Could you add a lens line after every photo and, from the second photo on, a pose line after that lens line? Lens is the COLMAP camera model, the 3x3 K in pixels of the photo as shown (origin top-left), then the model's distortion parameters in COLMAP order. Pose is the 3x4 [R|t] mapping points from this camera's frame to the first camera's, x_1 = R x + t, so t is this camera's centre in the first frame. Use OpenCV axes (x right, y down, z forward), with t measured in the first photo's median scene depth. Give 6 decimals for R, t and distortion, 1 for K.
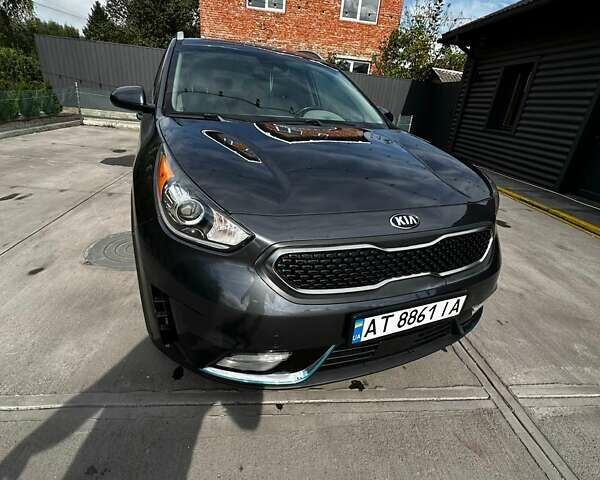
lens RADIAL K [[319.0, 0, 301.3], [0, 319.0, 238.5], [0, 0, 1]] dist [-0.000986, 0.000104]
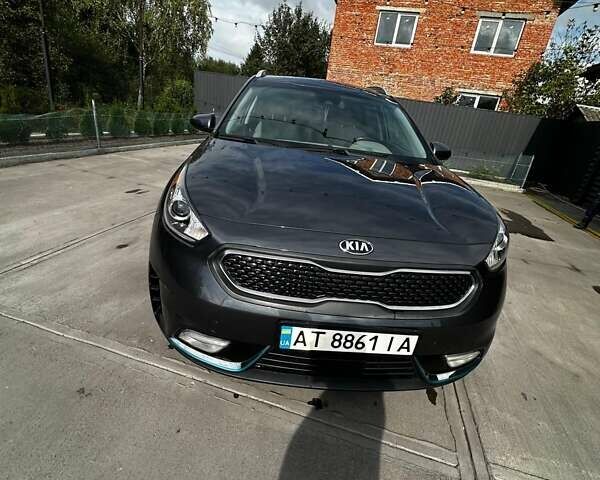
lens RADIAL K [[318.4, 0, 300.0], [0, 318.4, 240.0], [0, 0, 1]] dist [-0.001021, -0.000307]
pose [[0.935791, 0.160269, -0.314021, 0.413775], [-0.183391, 0.981995, -0.045324, 0.003707], [0.301103, 0.100003, 0.948333, -0.037178]]
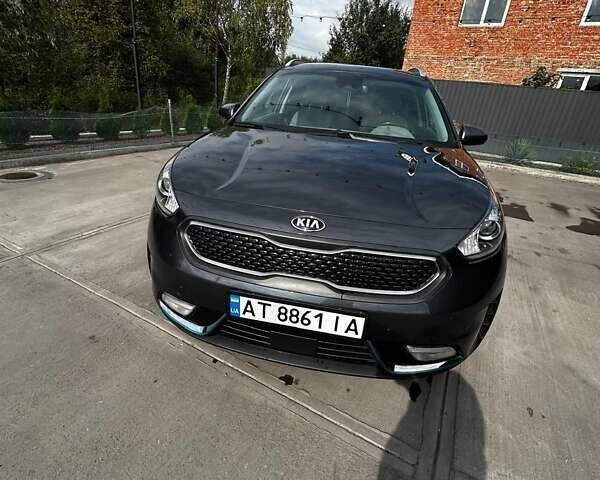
lens RADIAL K [[318.7, 0, 298.7], [0, 318.7, 238.4], [0, 0, 1]] dist [0.001040, -0.000969]
pose [[0.831155, 0.211298, -0.514330, 0.738778], [-0.238806, 0.970980, 0.012991, -0.013282], [0.502149, 0.112027, 0.857494, 0.080229]]
